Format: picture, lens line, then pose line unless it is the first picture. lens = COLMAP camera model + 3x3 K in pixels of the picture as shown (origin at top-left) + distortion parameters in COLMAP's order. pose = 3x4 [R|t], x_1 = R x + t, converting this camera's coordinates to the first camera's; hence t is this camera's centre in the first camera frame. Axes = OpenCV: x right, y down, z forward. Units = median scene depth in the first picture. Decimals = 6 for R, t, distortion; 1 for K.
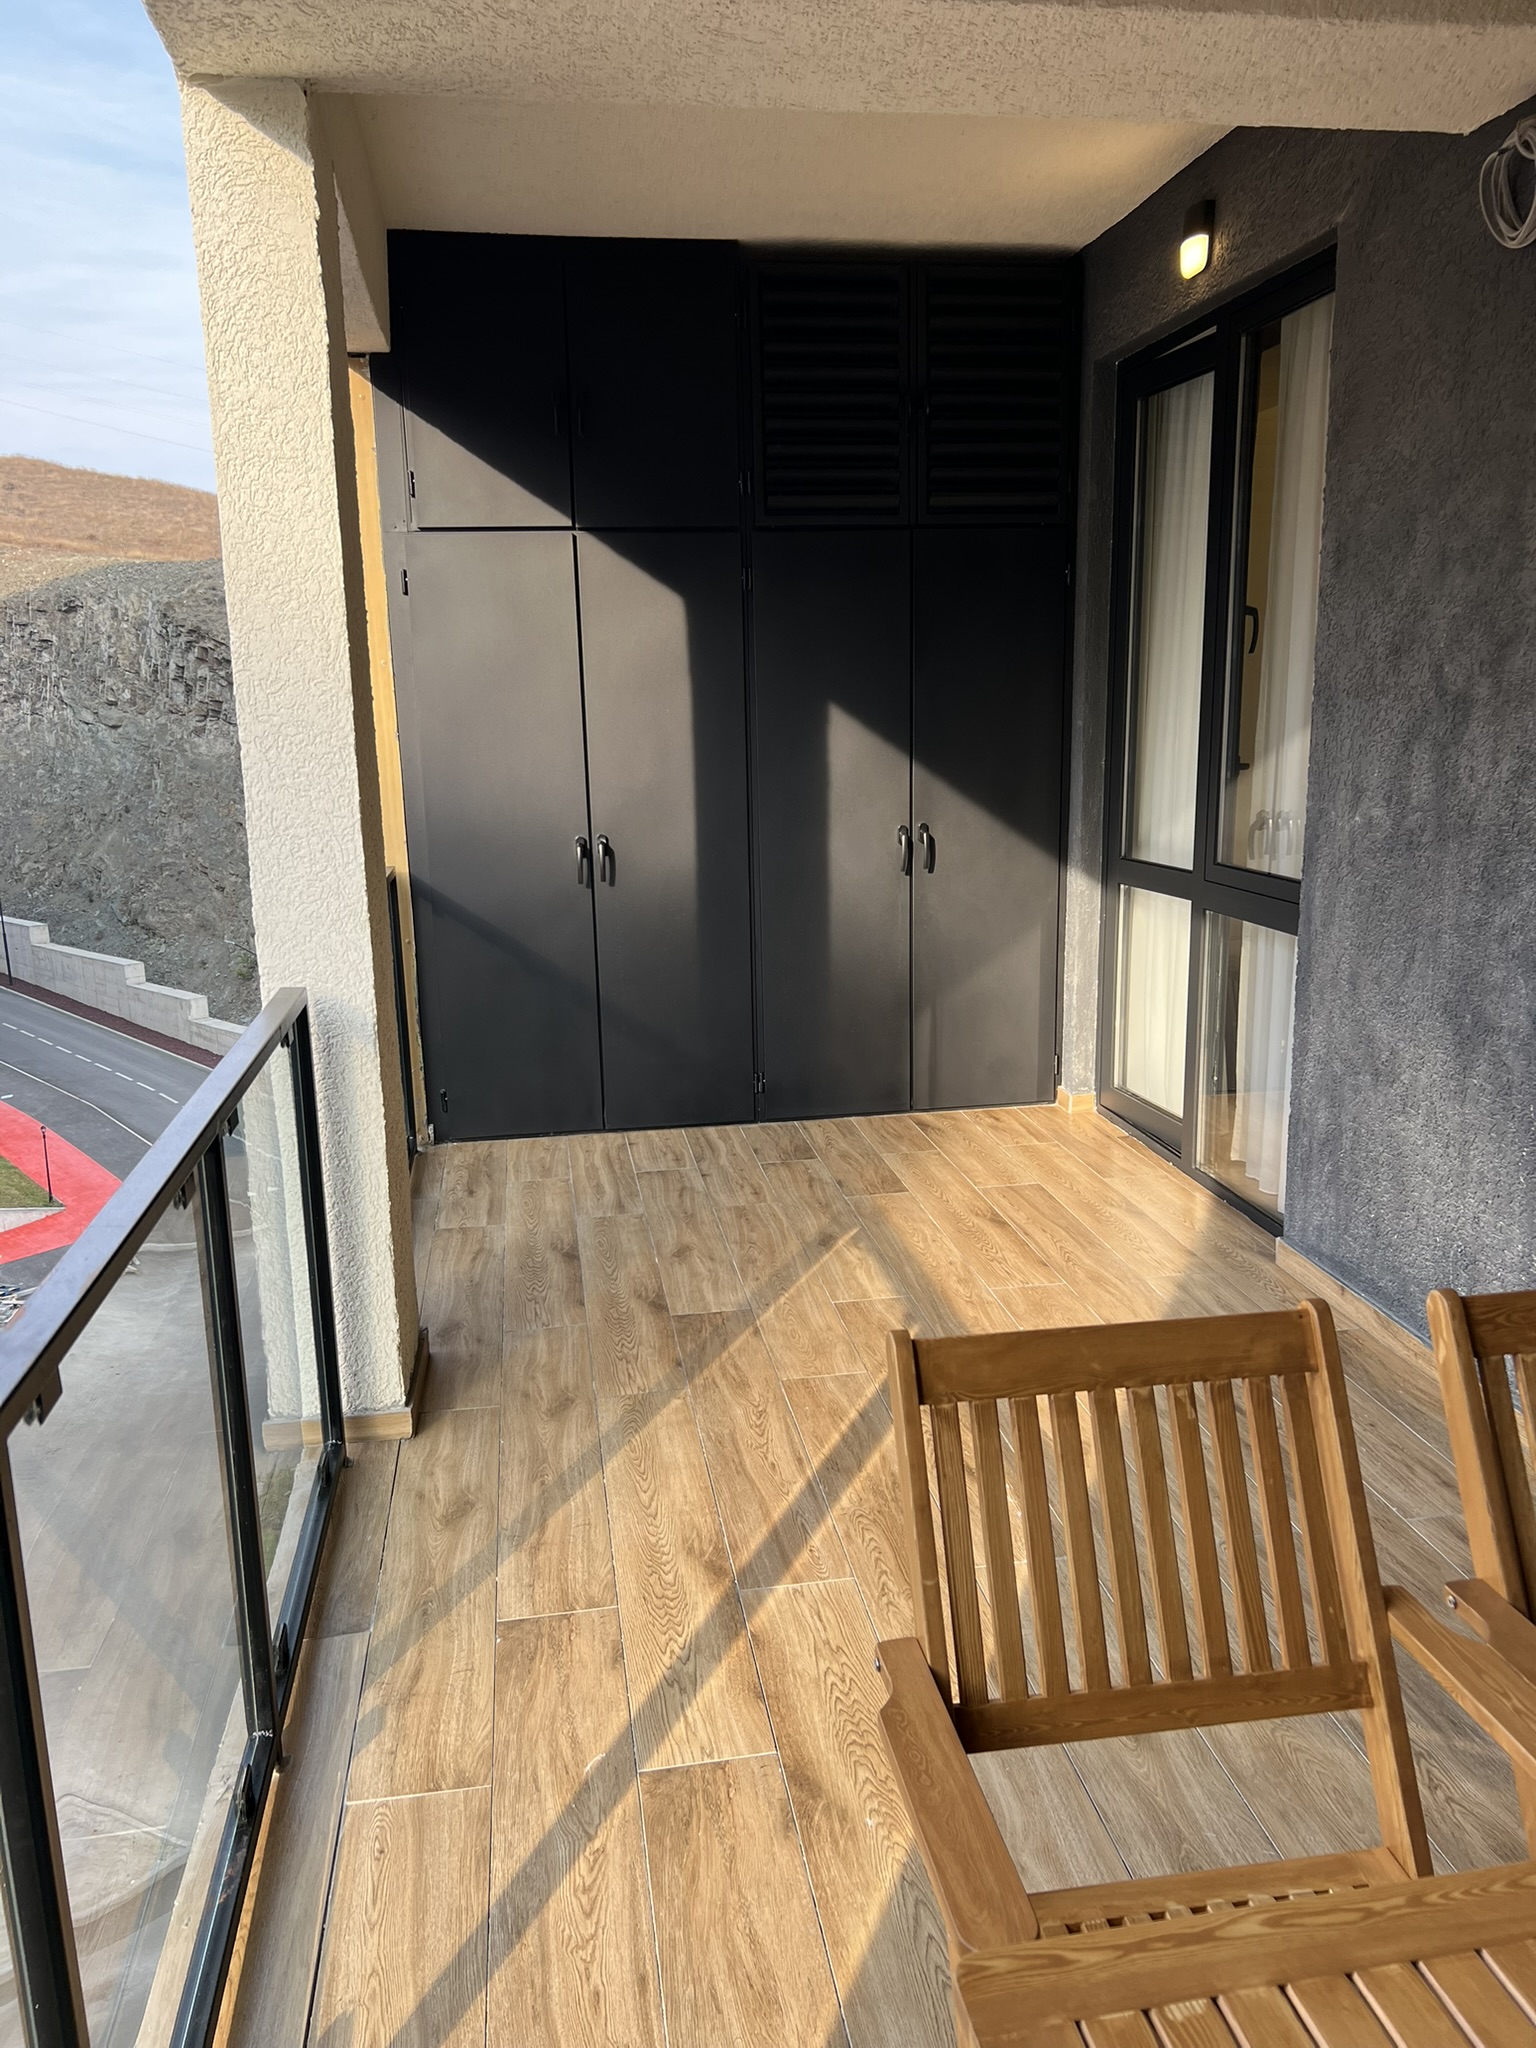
lens RADIAL K [[1552.6, 0, 769.4], [0, 1552.6, 1020.7], [0, 0, 1]] dist [0.084739, -0.084342]
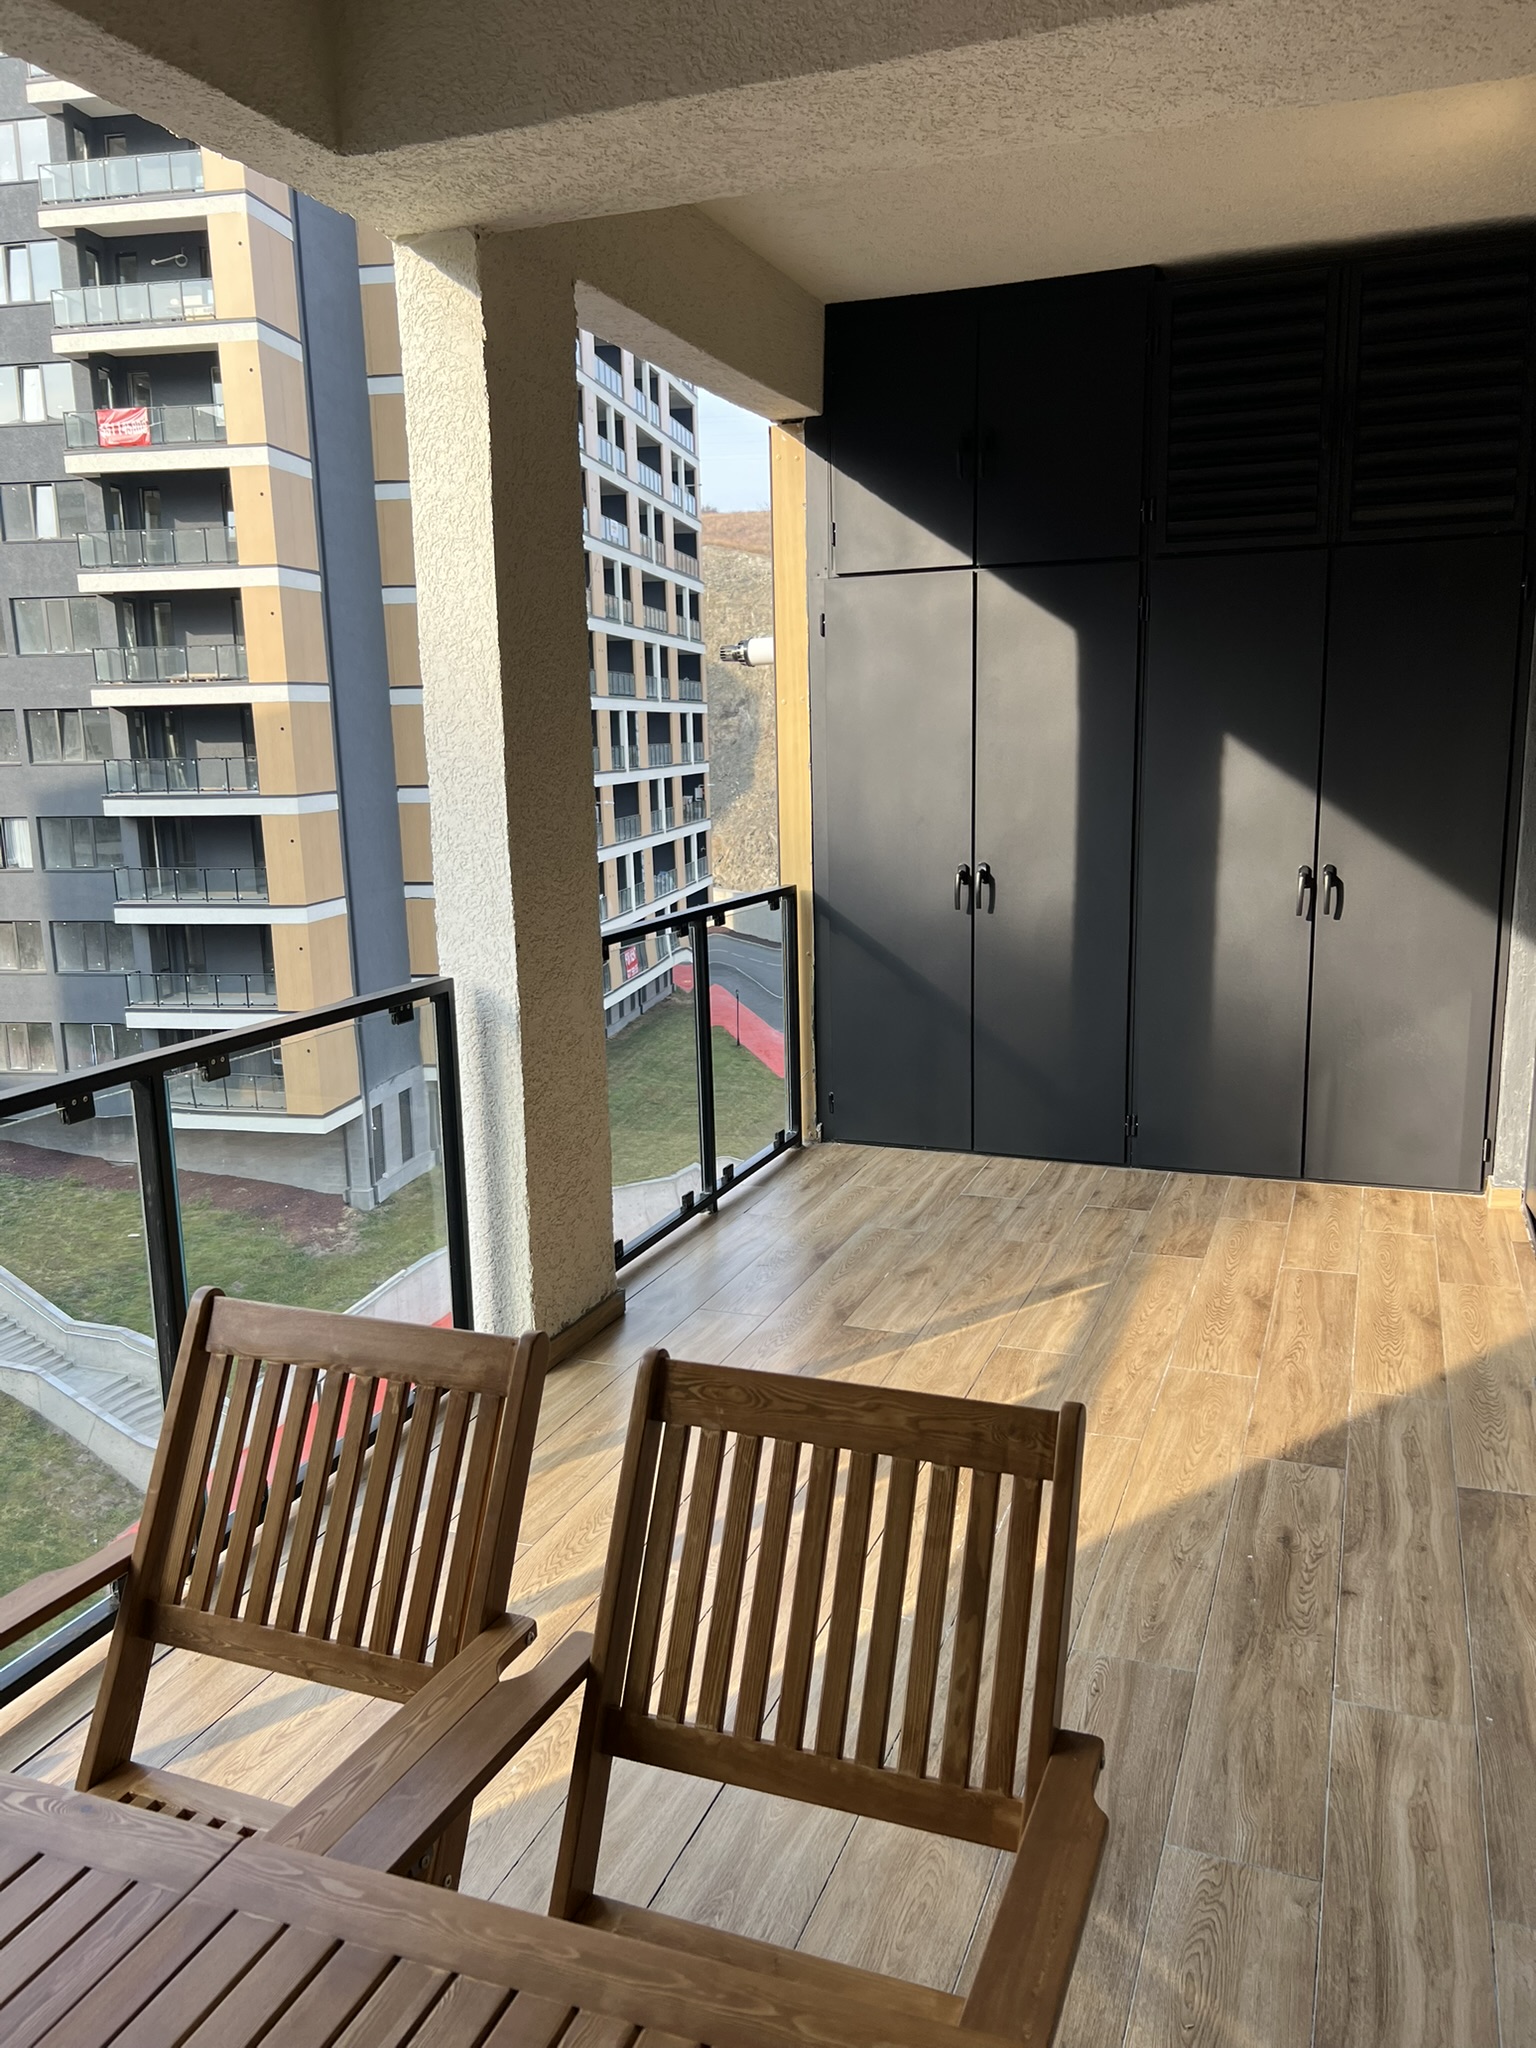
lens RADIAL K [[1546.6, 0, 771.7], [0, 1546.6, 1033.5], [0, 0, 1]] dist [0.050158, -0.047834]
pose [[0.862295, 0.101270, -0.496176, 0.356928], [-0.103038, 0.994391, 0.023890, -0.022560], [0.495812, 0.030525, 0.867893, 0.063809]]
